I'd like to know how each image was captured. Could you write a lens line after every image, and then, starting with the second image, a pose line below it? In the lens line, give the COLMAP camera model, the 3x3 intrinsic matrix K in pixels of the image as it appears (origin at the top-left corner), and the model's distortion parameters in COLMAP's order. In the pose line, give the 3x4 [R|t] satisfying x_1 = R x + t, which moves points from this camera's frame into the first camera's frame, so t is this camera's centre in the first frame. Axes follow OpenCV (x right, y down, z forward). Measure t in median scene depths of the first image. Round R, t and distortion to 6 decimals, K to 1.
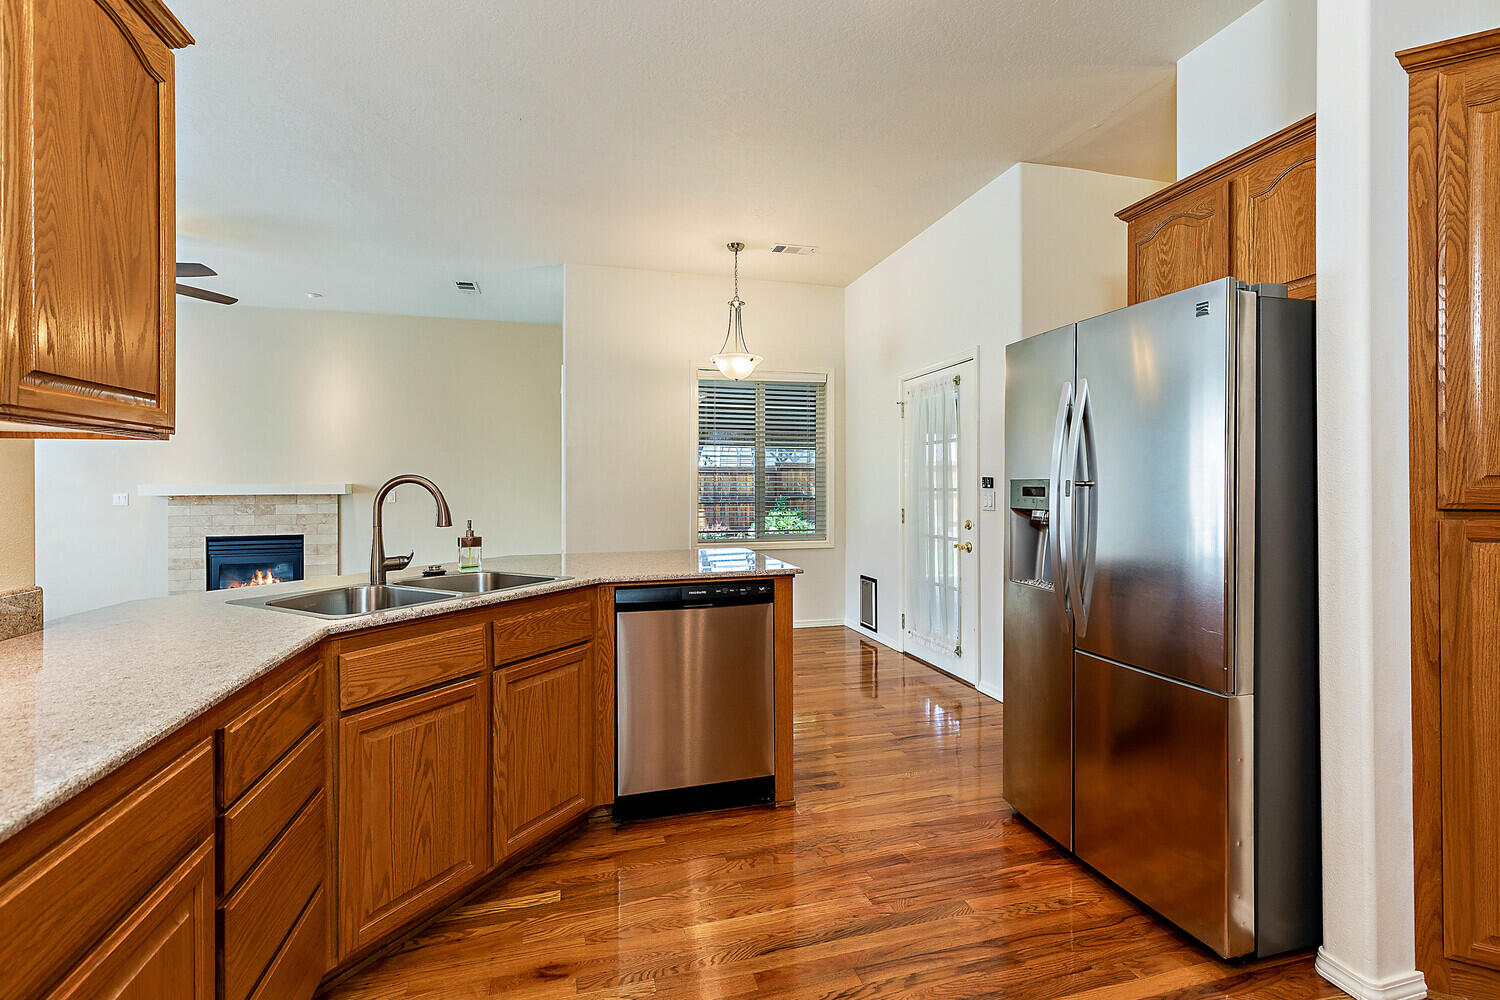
lens RADIAL K [[682.1, 0, 762.7], [0, 682.1, 485.6], [0, 0, 1]] dist [0.009474, -0.000636]
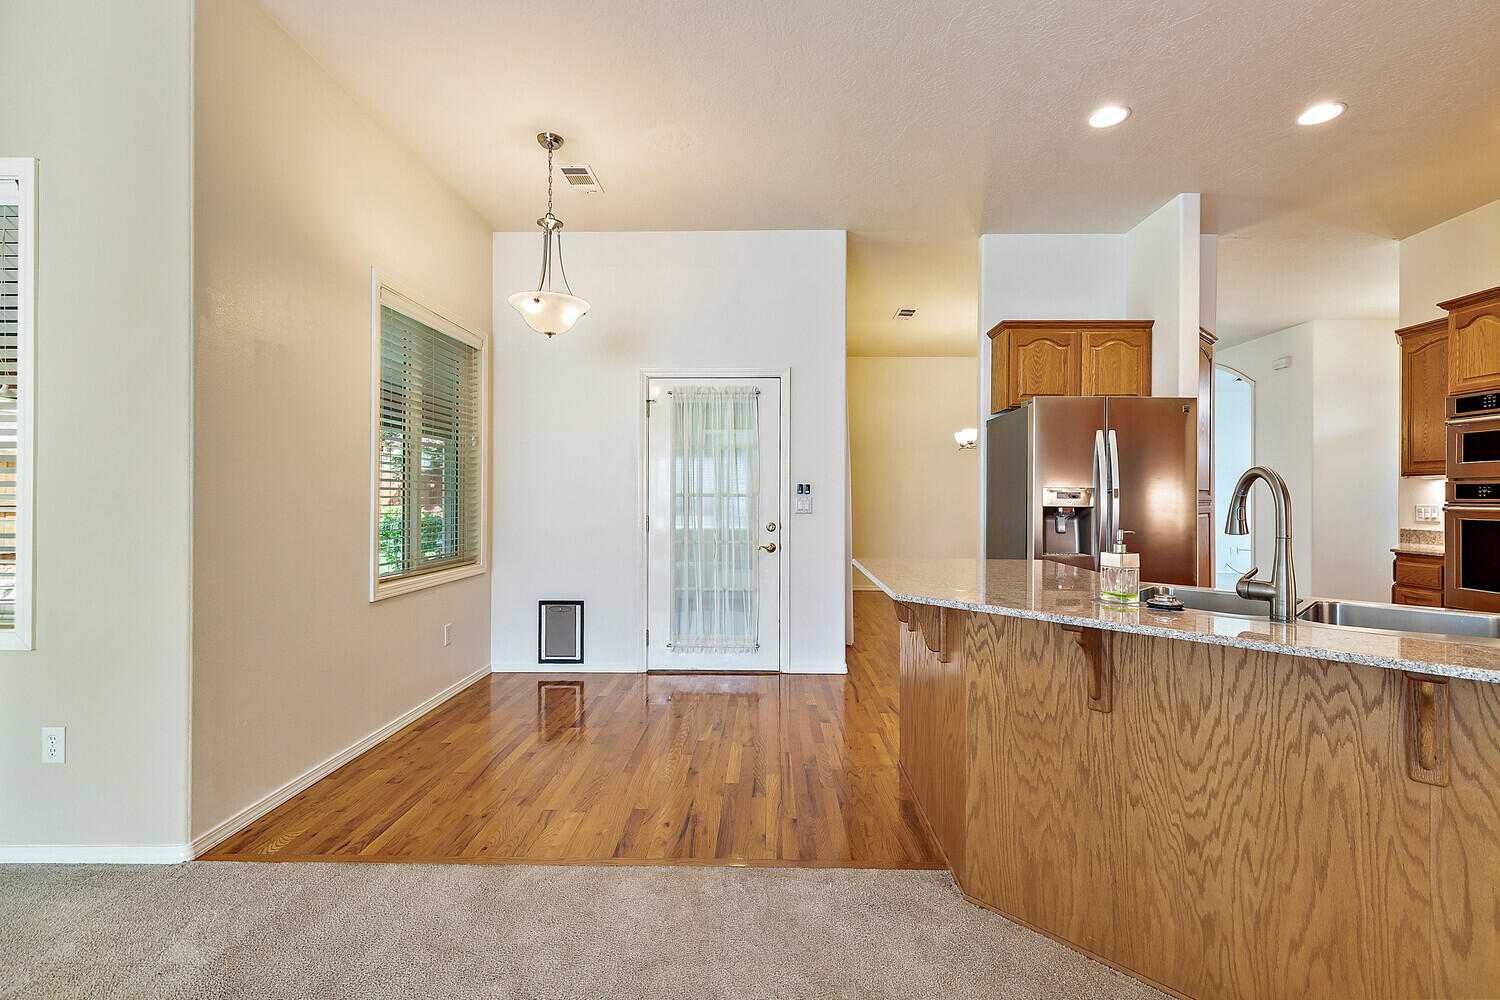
lens RADIAL K [[682.1, 0, 750.8], [0, 682.1, 497.3], [0, 0, 1]] dist [0.009474, -0.000636]
pose [[0.292264, 0.002379, 0.956335, -1.359896], [-0.005634, 0.999984, -0.000766, 0.018408], [-0.956321, -0.005164, 0.292273, 1.280489]]
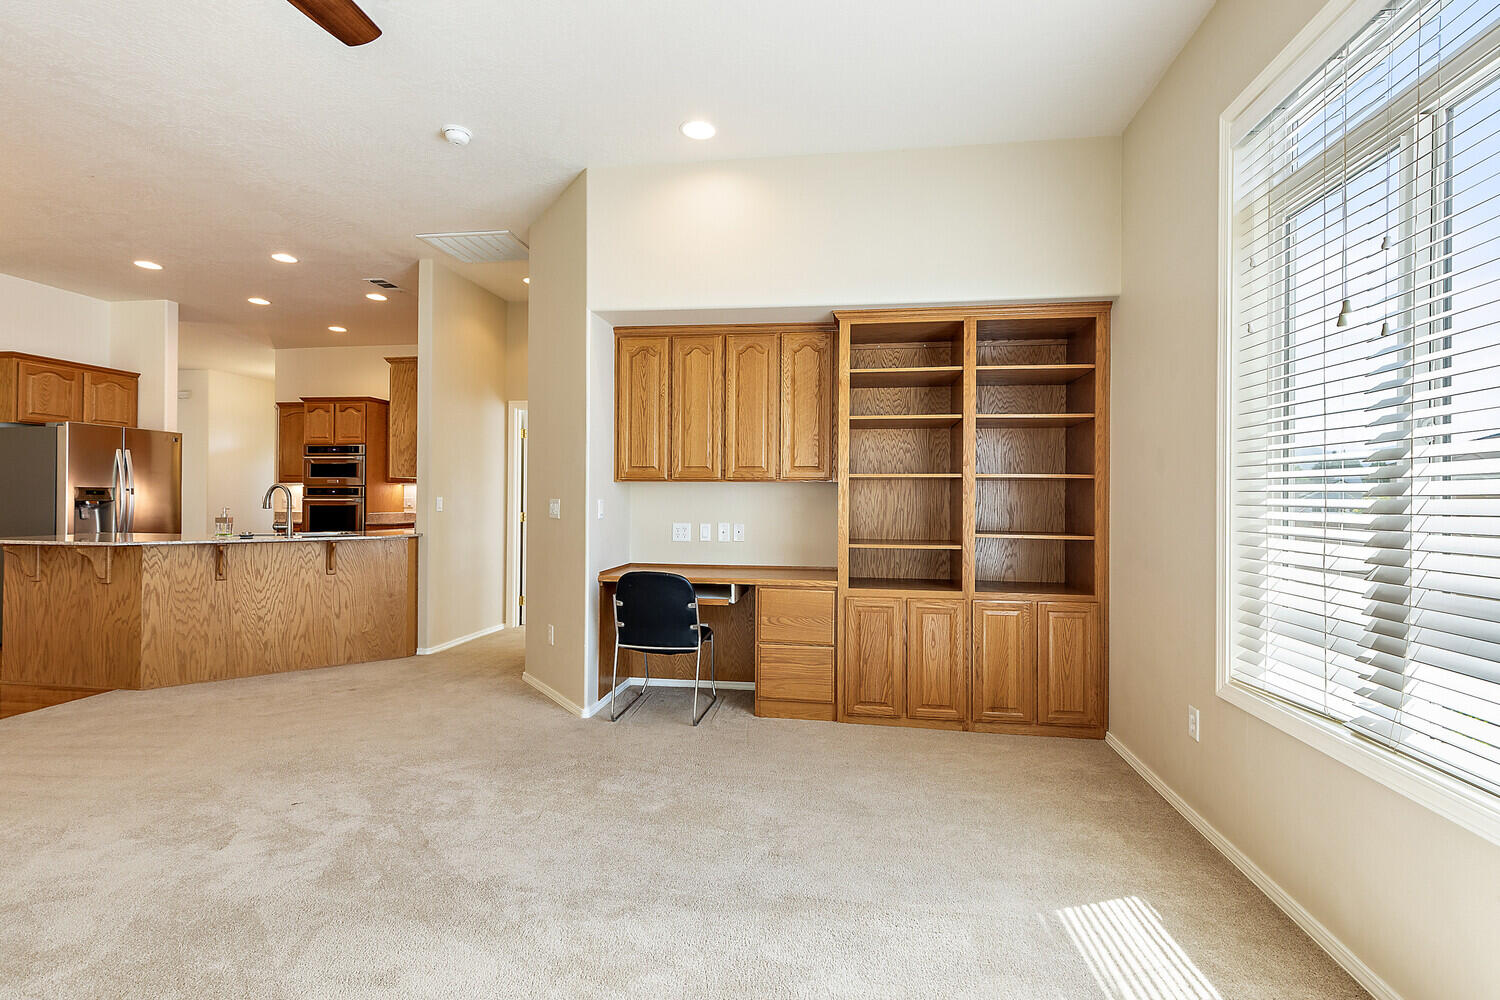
lens RADIAL K [[682.1, 0, 759.1], [0, 682.1, 493.6], [0, 0, 1]] dist [0.009474, -0.000636]
pose [[-0.906291, 0.000378, 0.422653, -2.631065], [-0.003095, 0.999967, -0.007529, 0.023044], [-0.422642, -0.008131, -0.906260, 2.195718]]
